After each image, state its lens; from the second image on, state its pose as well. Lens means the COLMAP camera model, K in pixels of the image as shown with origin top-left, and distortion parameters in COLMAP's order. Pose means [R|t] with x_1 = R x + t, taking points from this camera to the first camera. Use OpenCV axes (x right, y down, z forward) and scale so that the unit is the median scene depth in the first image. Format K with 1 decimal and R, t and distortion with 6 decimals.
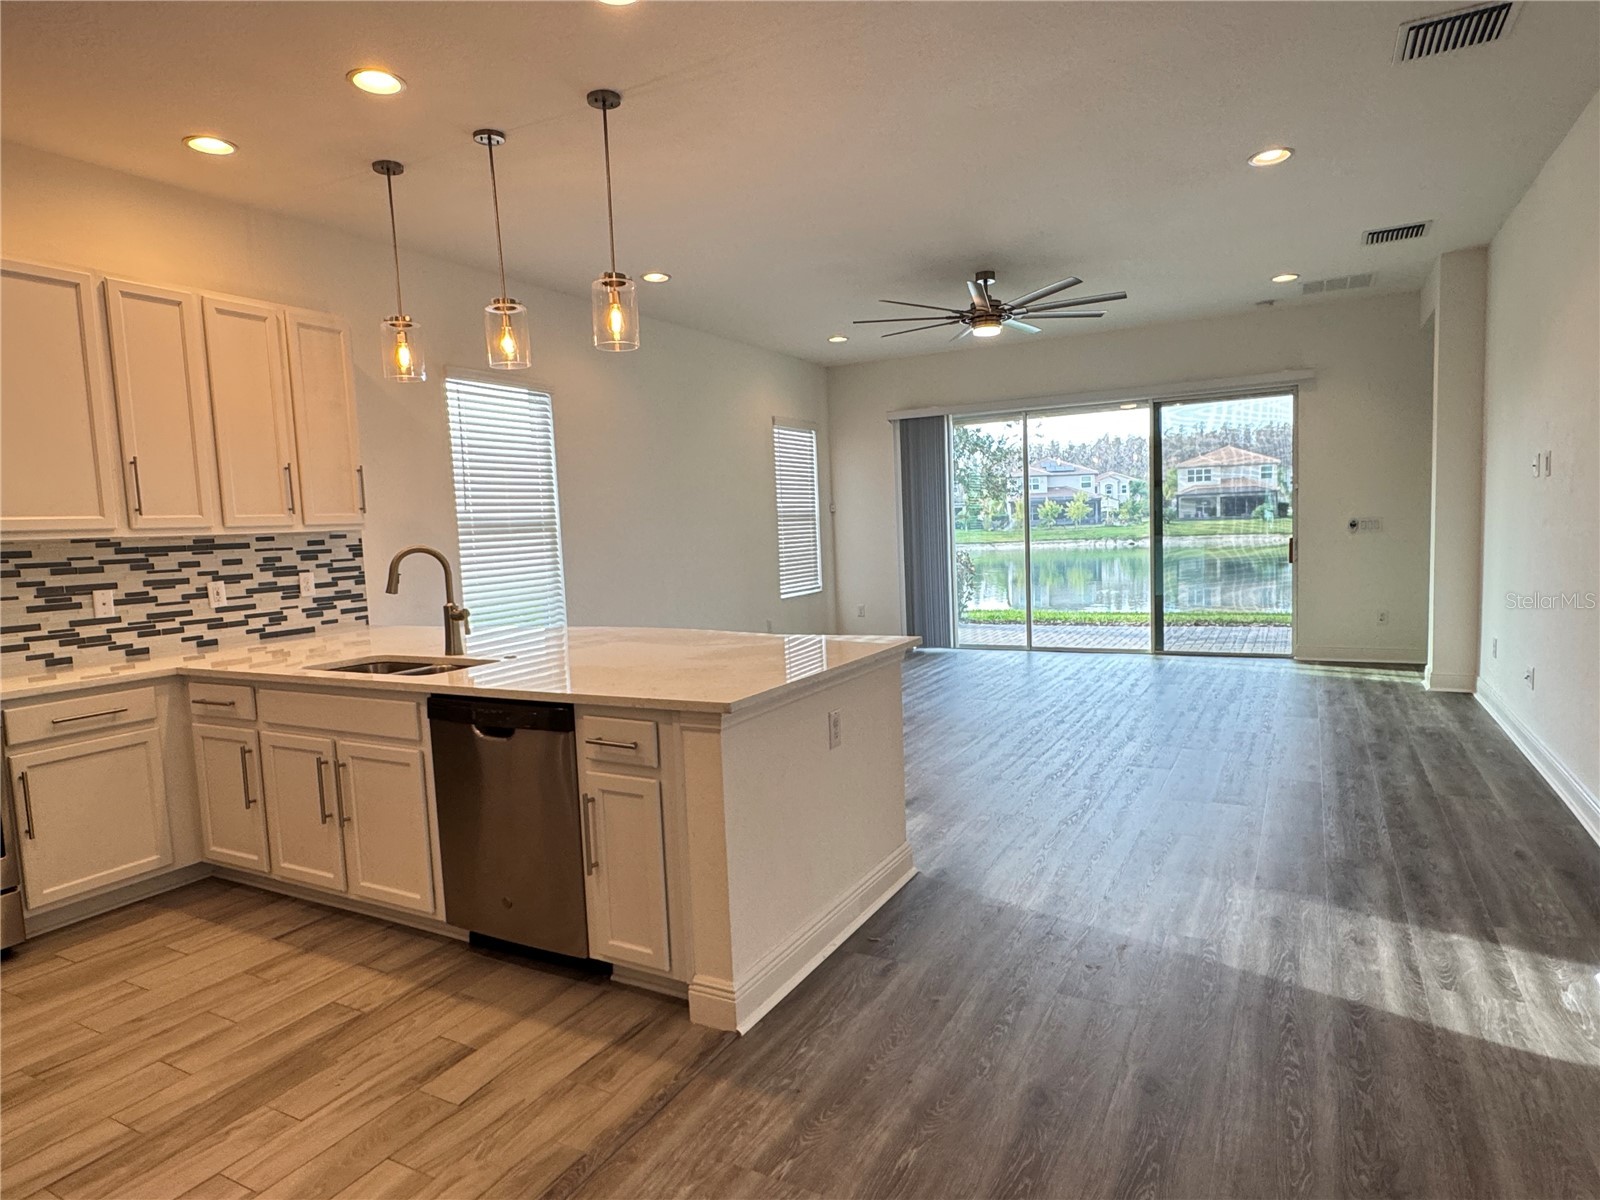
lens RADIAL K [[935.2, 0, 798.6], [0, 935.2, 605.2], [0, 0, 1]] dist [-0.000242, -0.001362]
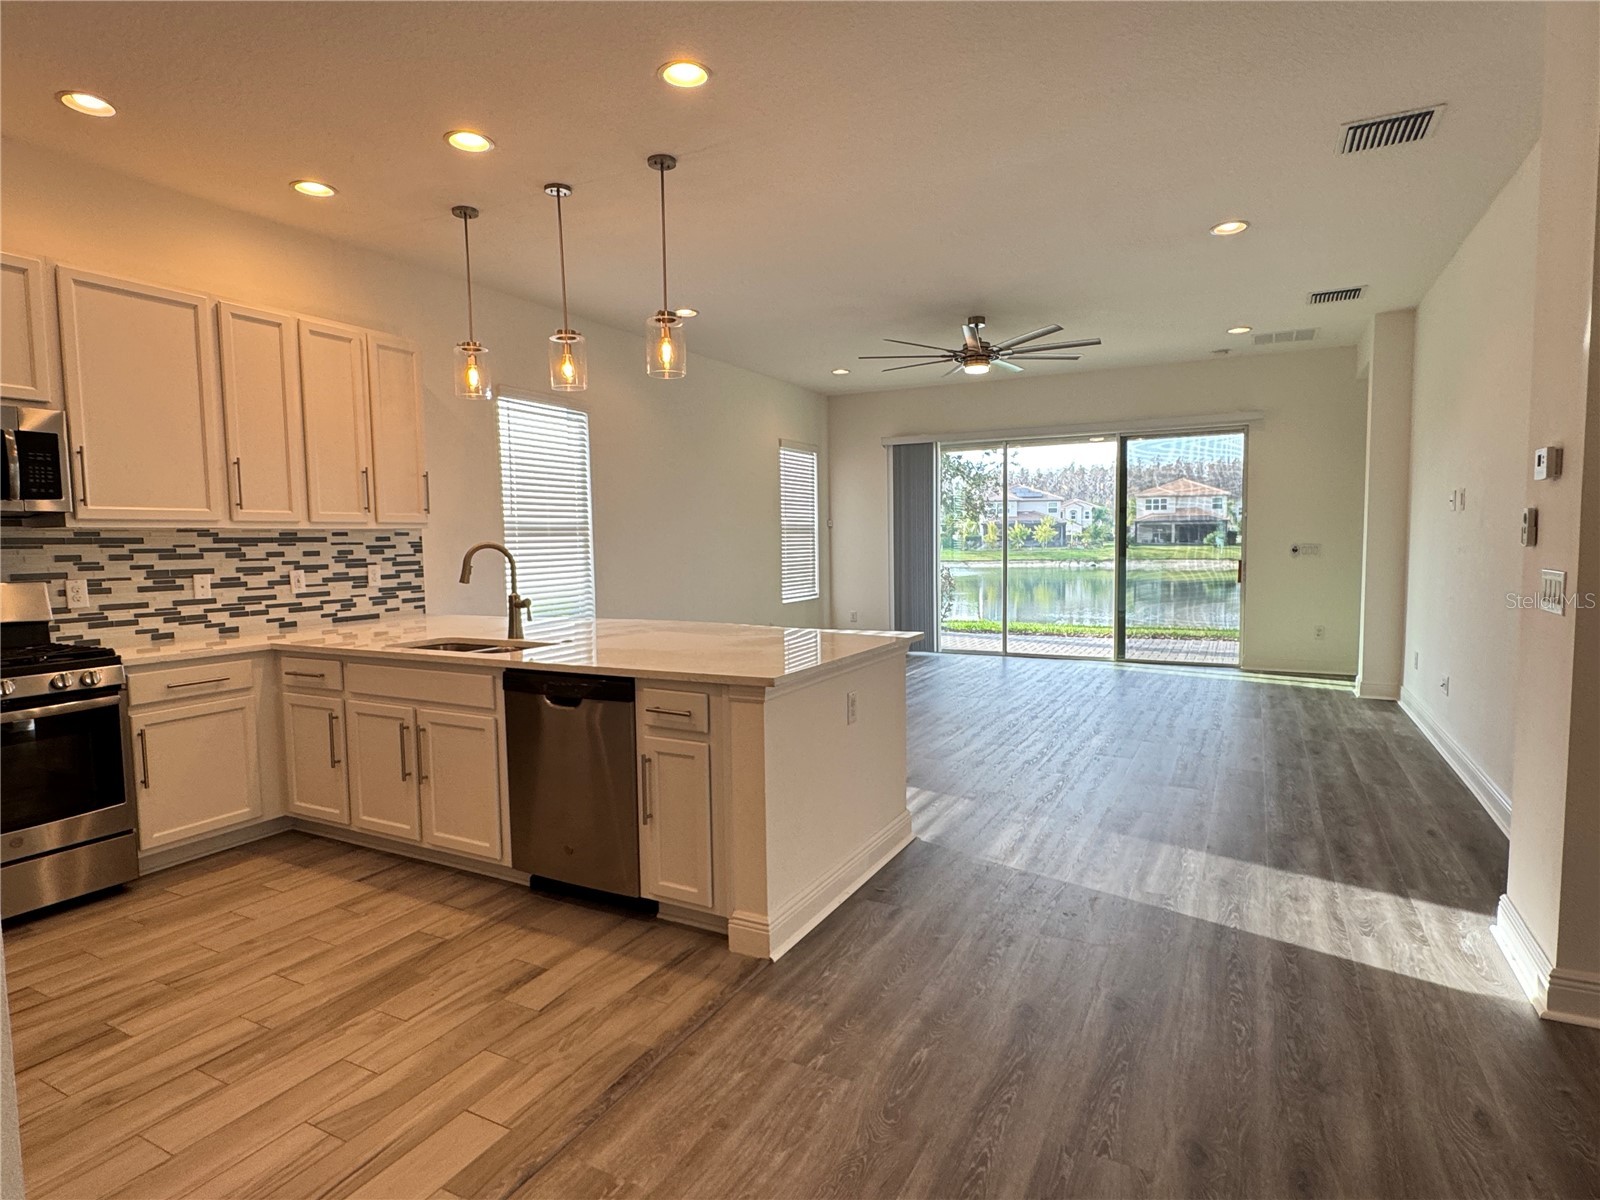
lens RADIAL K [[867.8, 0, 800.4], [0, 867.8, 601.4], [0, 0, 1]] dist [-0.002028, 0.000360]
pose [[0.999506, 0.025946, 0.017731, -0.032241], [-0.025677, 0.999554, -0.015232, 0.012067], [-0.018118, 0.014769, 0.999727, -0.054777]]
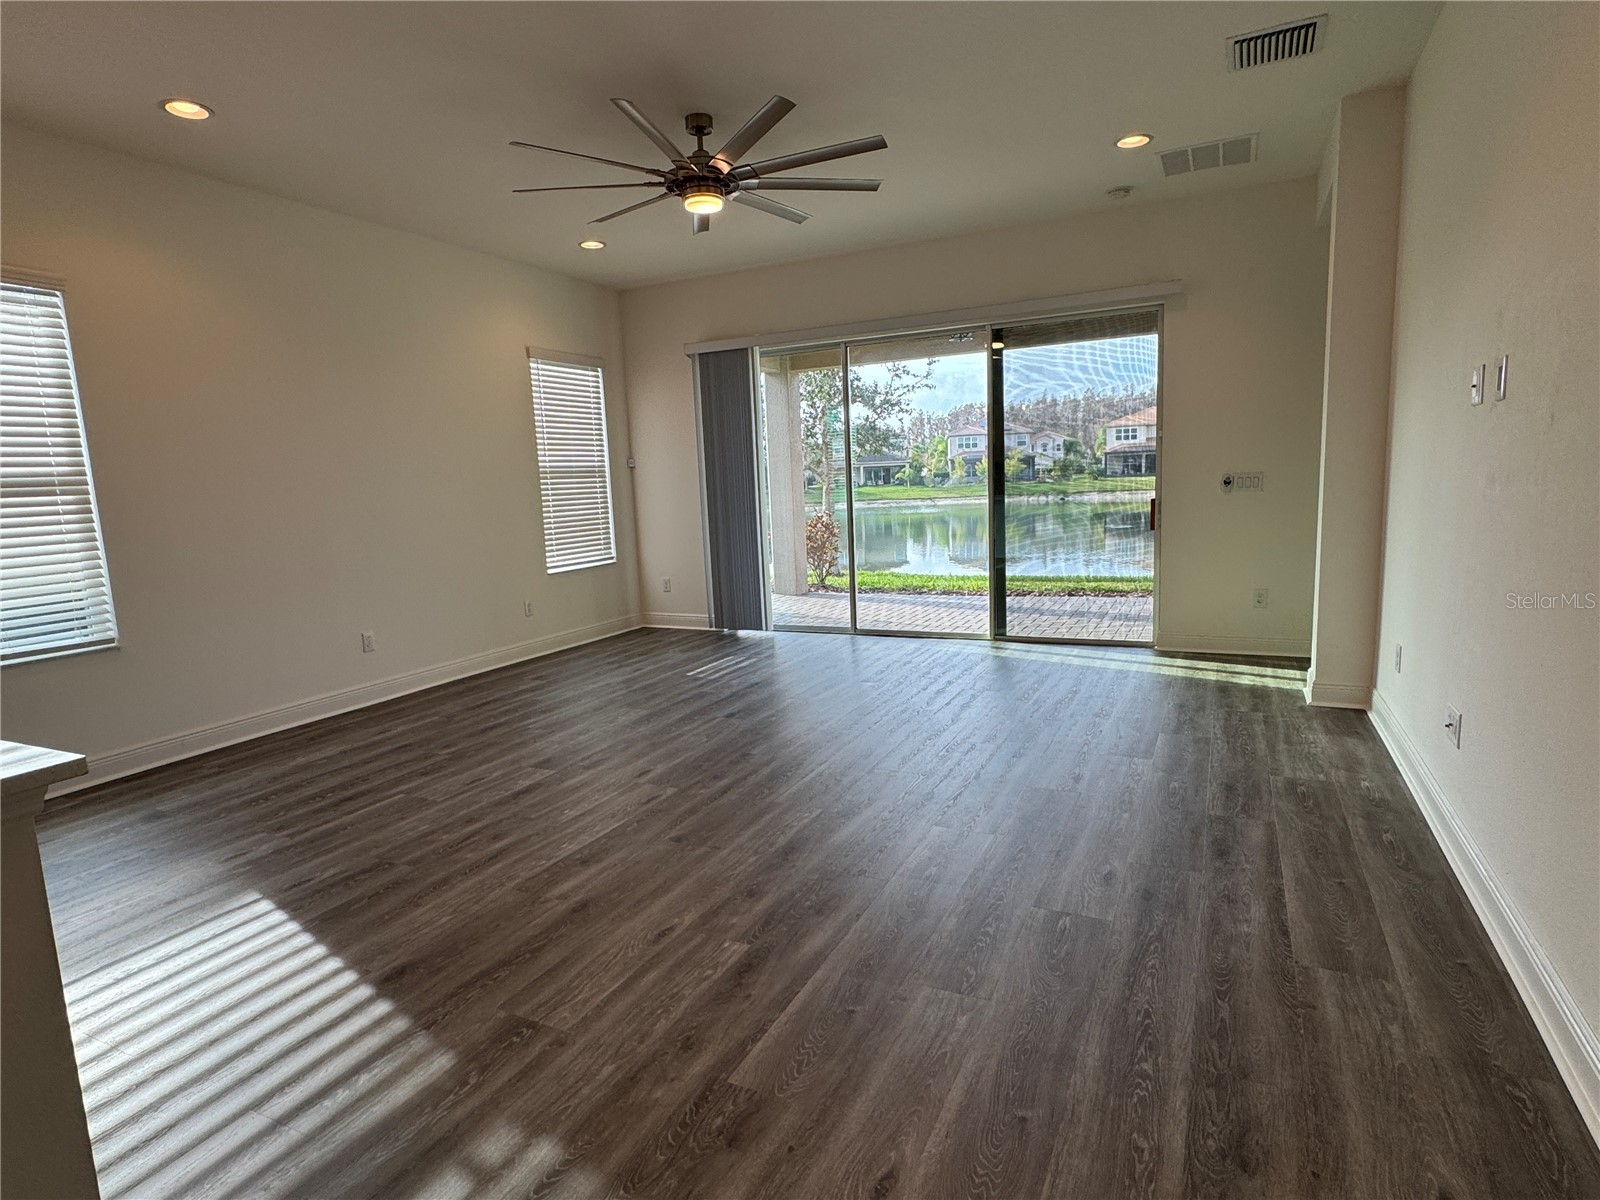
lens RADIAL K [[867.8, 0, 794.8], [0, 867.8, 603.0], [0, 0, 1]] dist [-0.002028, 0.000360]
pose [[0.999288, -0.006318, 0.037208, 0.336942], [0.004307, 0.998537, 0.053894, -0.042841], [-0.037494, -0.053695, 0.997853, 0.465402]]
